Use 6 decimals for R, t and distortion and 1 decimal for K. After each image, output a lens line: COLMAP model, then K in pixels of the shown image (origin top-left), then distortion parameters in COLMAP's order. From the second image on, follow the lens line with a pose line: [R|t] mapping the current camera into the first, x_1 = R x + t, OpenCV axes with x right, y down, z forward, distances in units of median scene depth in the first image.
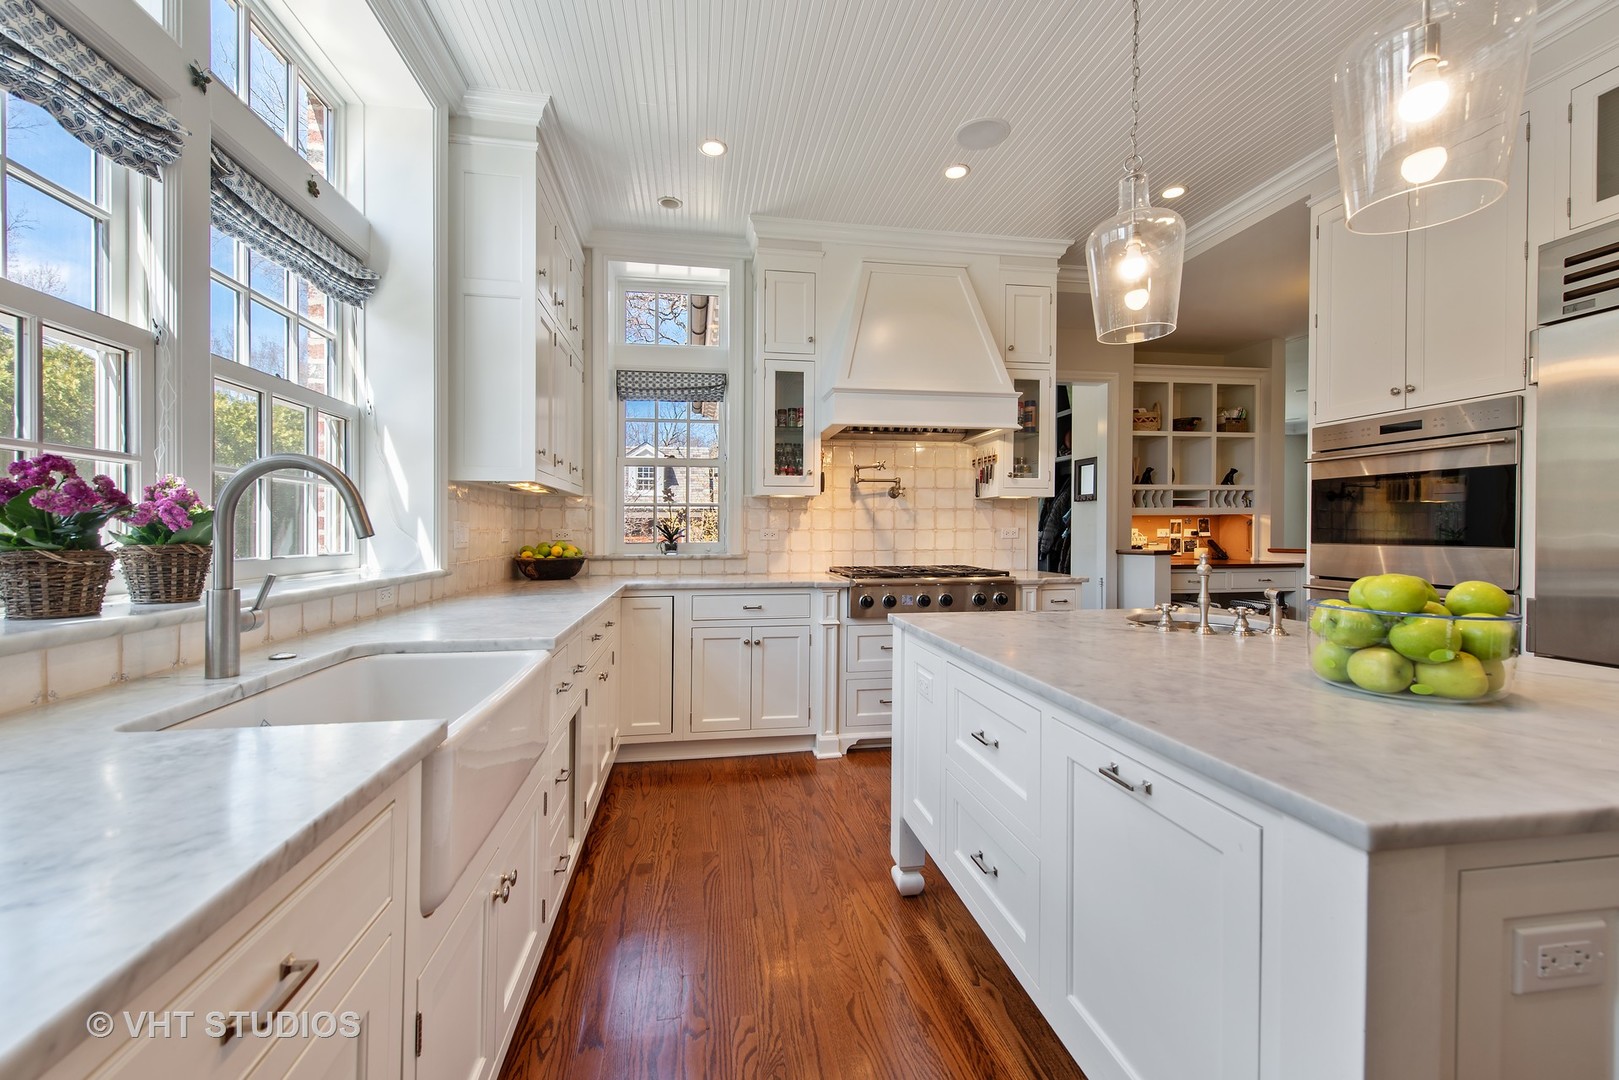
lens RADIAL K [[635.4, 0, 804.3], [0, 635.4, 532.3], [0, 0, 1]] dist [0.009133, -0.002666]
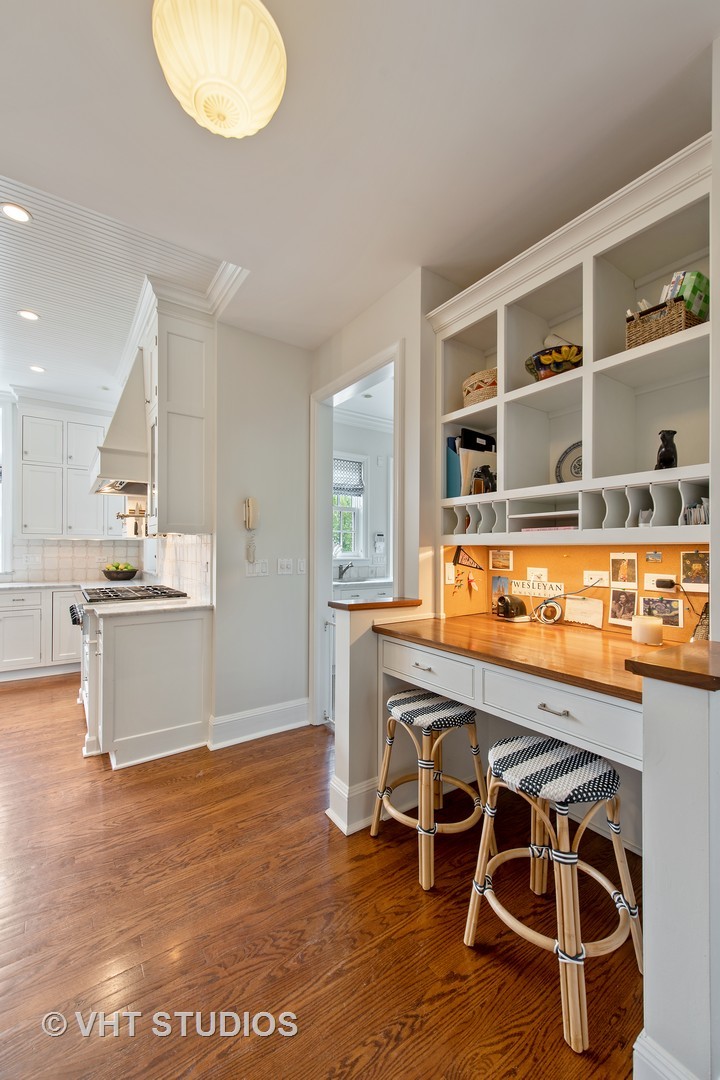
lens RADIAL K [[433.1, 0, 360.0], [0, 433.1, 546.0], [0, 0, 1]] dist [0.000032, -0.000002]
pose [[0.428112, -0.008146, -0.903689, 0.797991], [-0.002596, 0.999944, -0.010244, -0.021407], [0.903722, 0.006732, 0.428067, 0.674418]]
